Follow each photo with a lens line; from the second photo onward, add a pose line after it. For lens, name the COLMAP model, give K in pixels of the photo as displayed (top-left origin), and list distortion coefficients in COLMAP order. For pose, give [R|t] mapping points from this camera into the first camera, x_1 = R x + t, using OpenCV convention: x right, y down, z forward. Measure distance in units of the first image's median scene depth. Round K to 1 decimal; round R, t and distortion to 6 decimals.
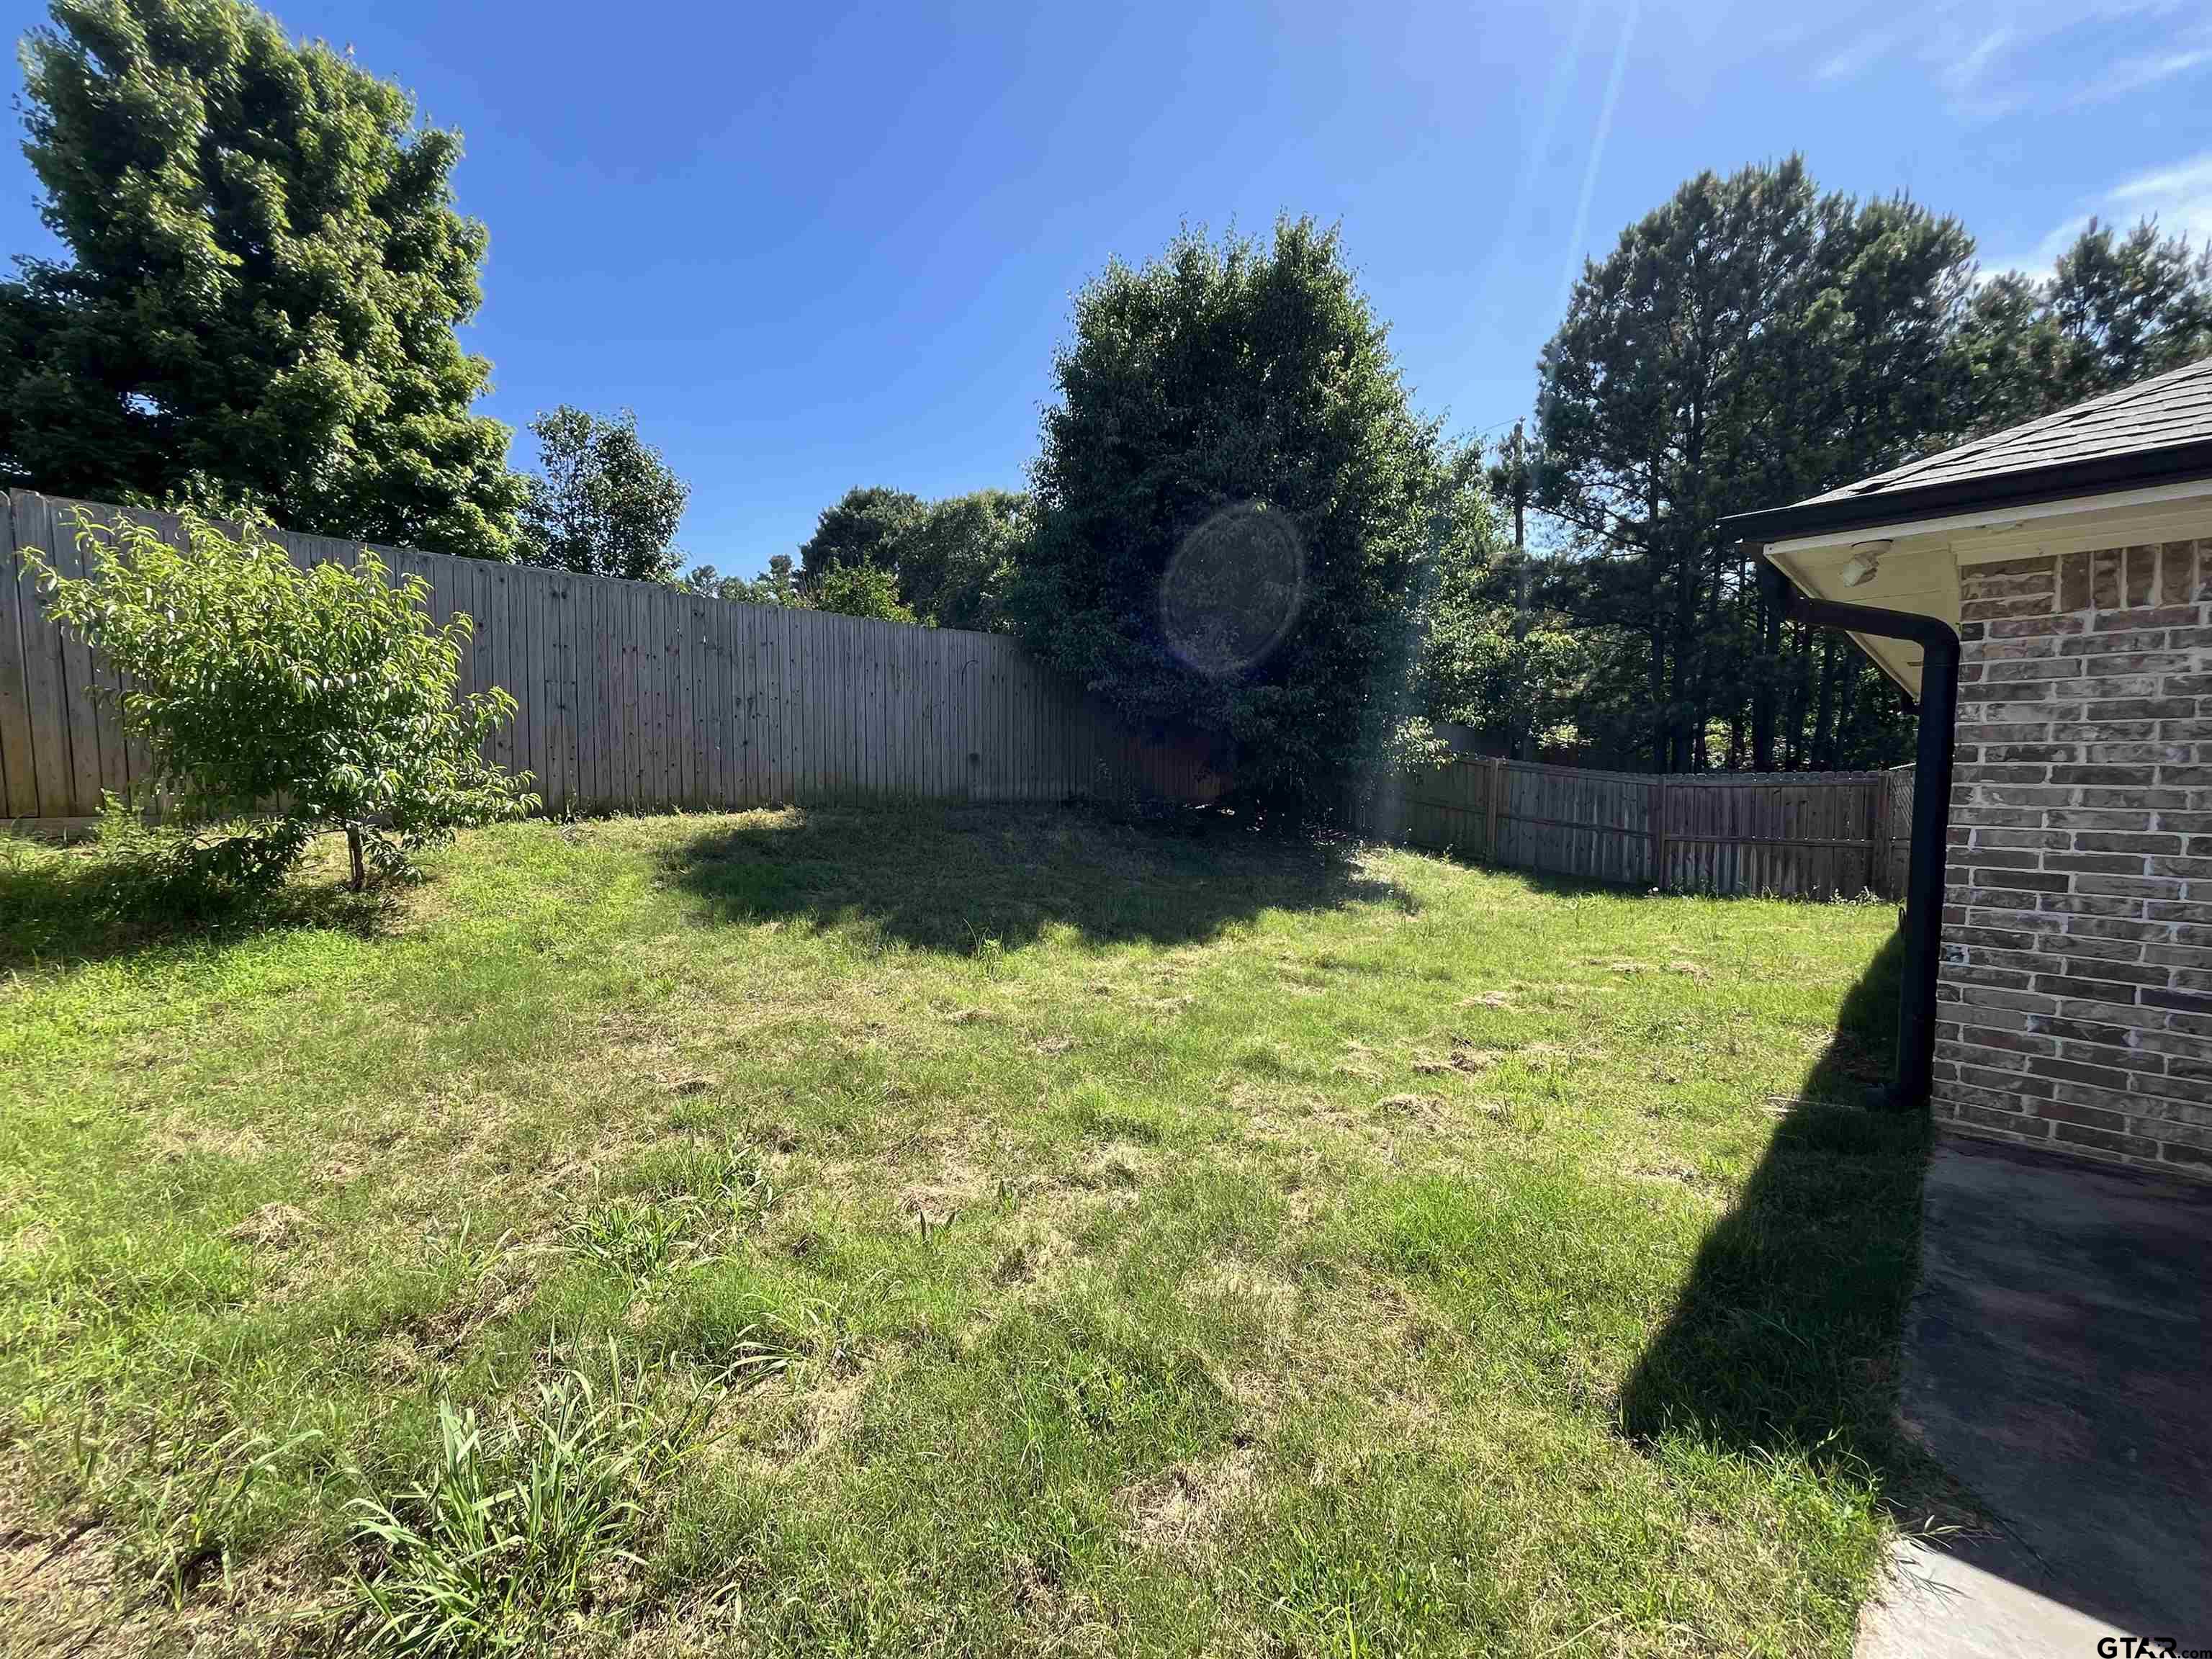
lens RADIAL K [[900.9, 0, 1109.9], [0, 900.9, 832.7], [0, 0, 1]] dist [-0.001355, 0.000562]
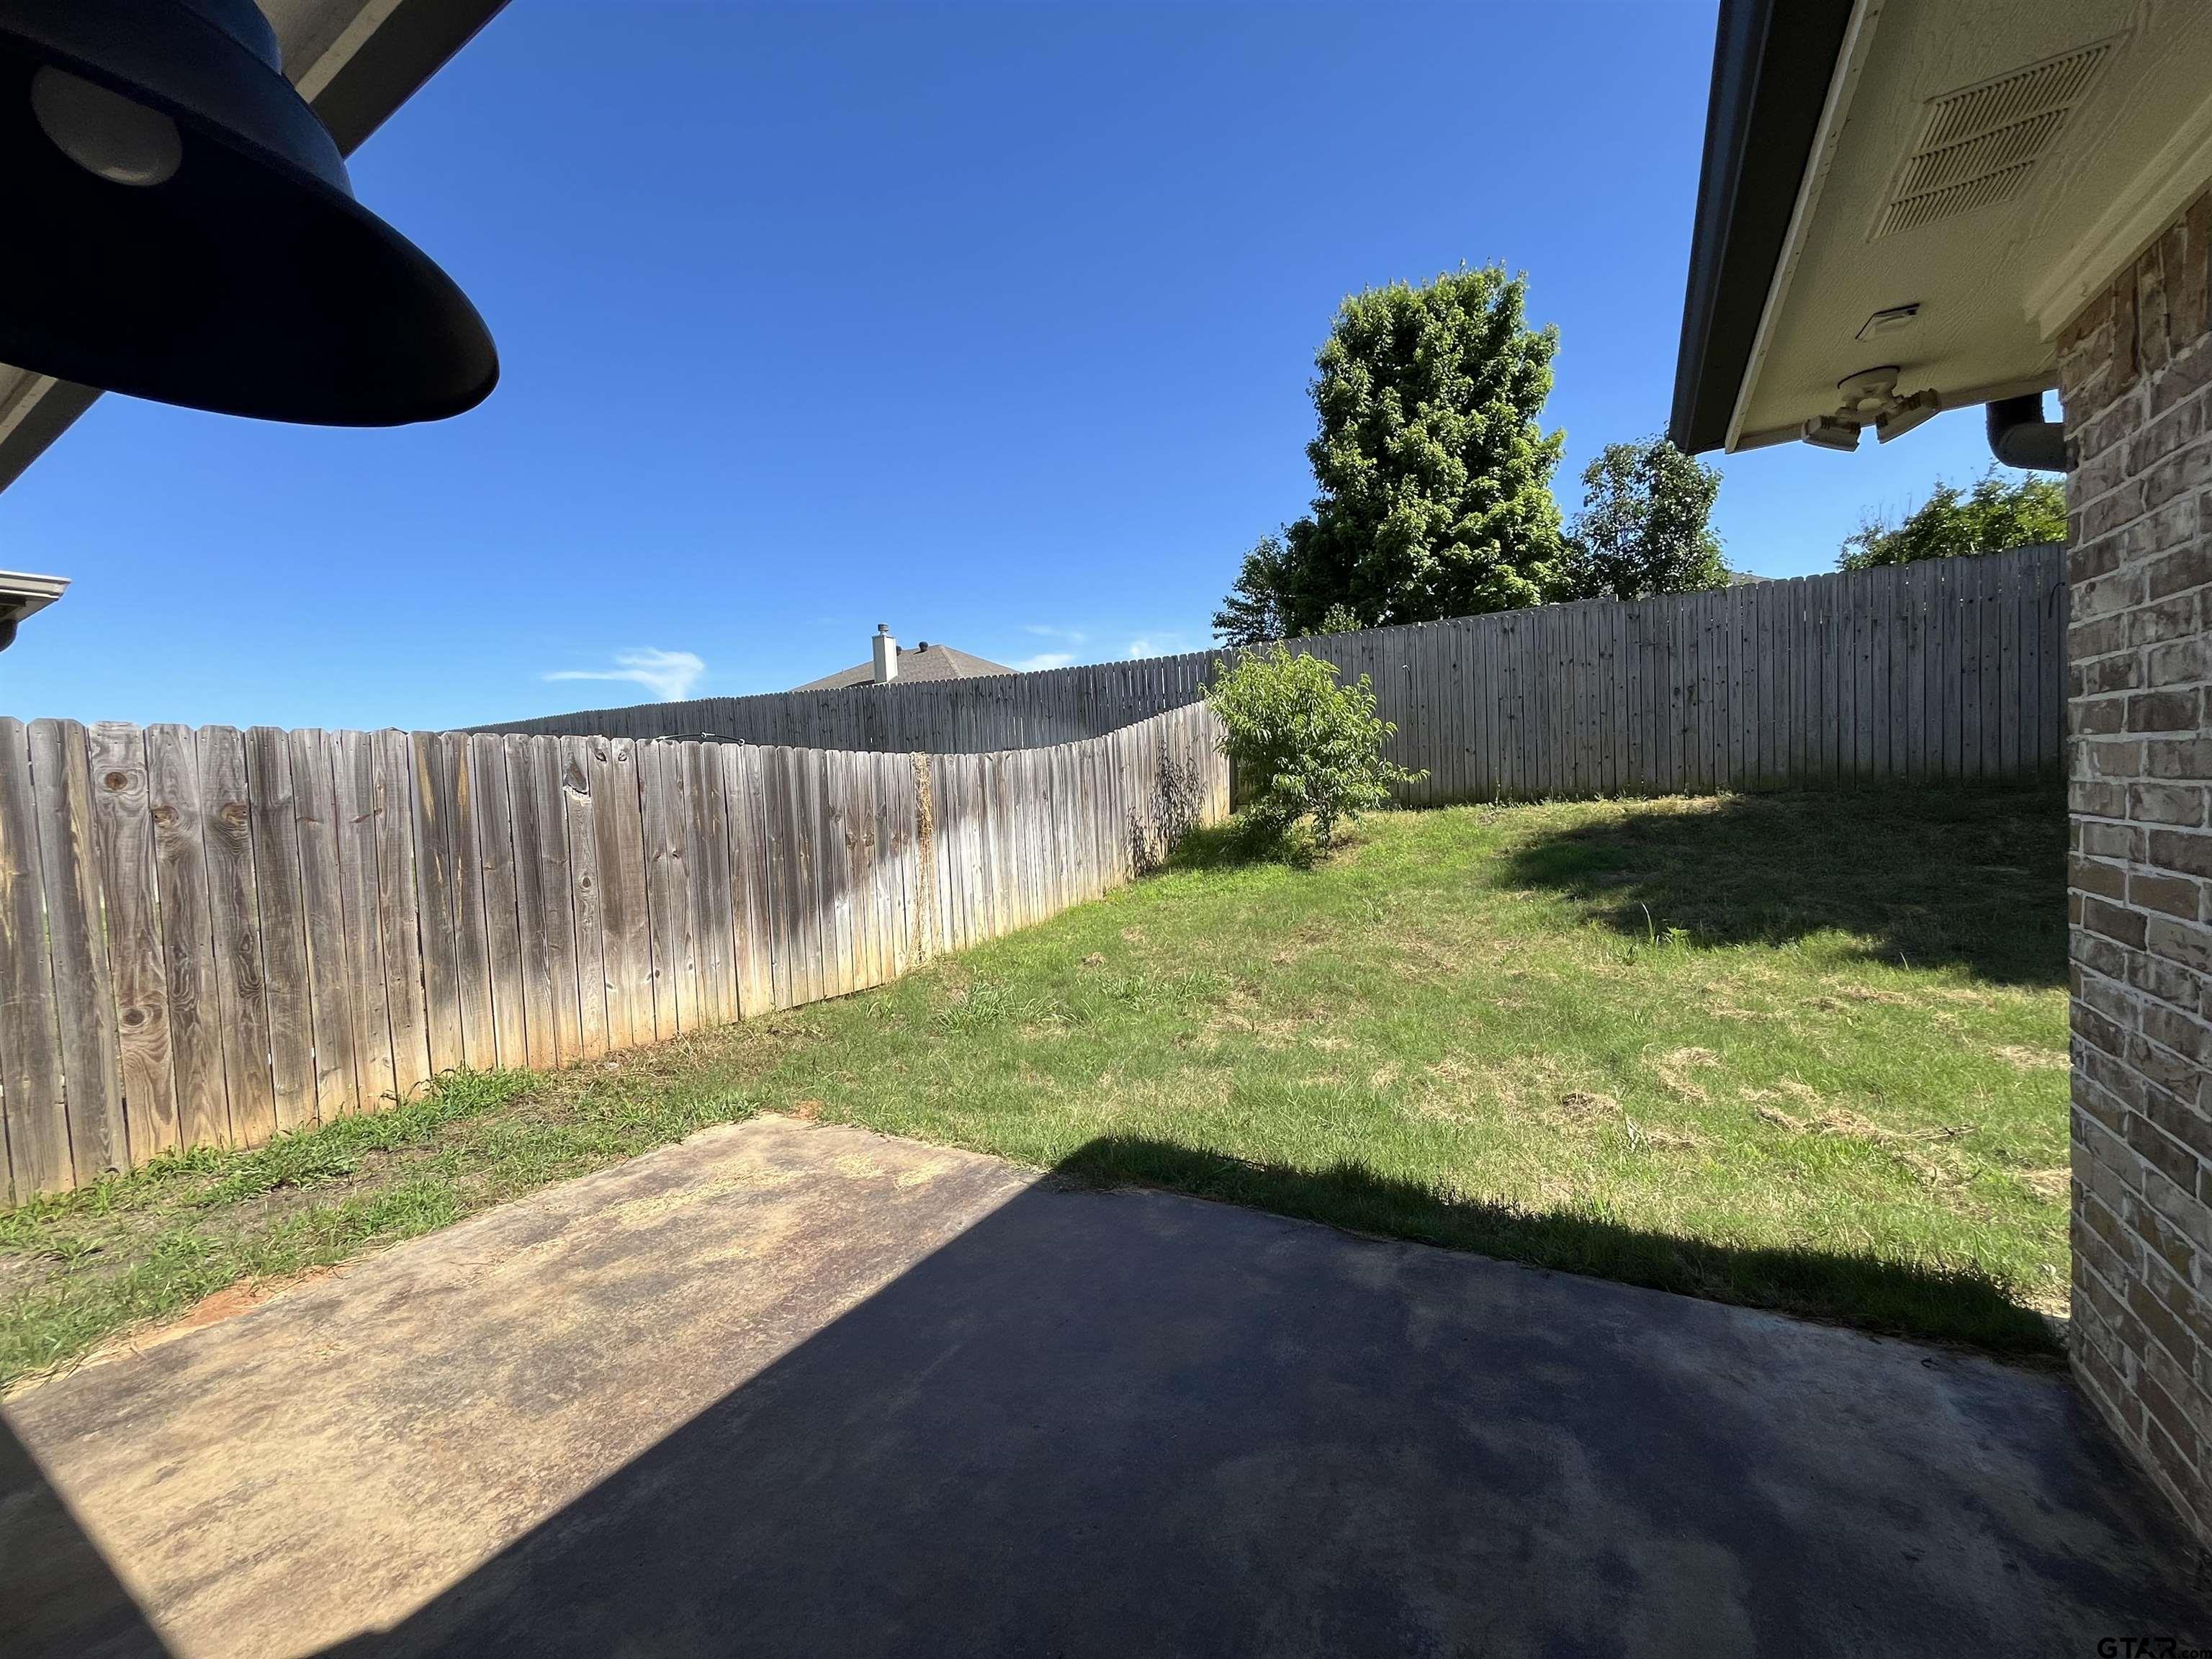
lens RADIAL K [[900.9, 0, 1109.1], [0, 900.9, 831.2], [0, 0, 1]] dist [-0.001355, 0.000562]
pose [[0.267759, 0.022194, -0.963230, 0.434101], [-0.013117, 0.999726, 0.019389, 0.003691], [0.963397, 0.007443, 0.267977, 0.101833]]
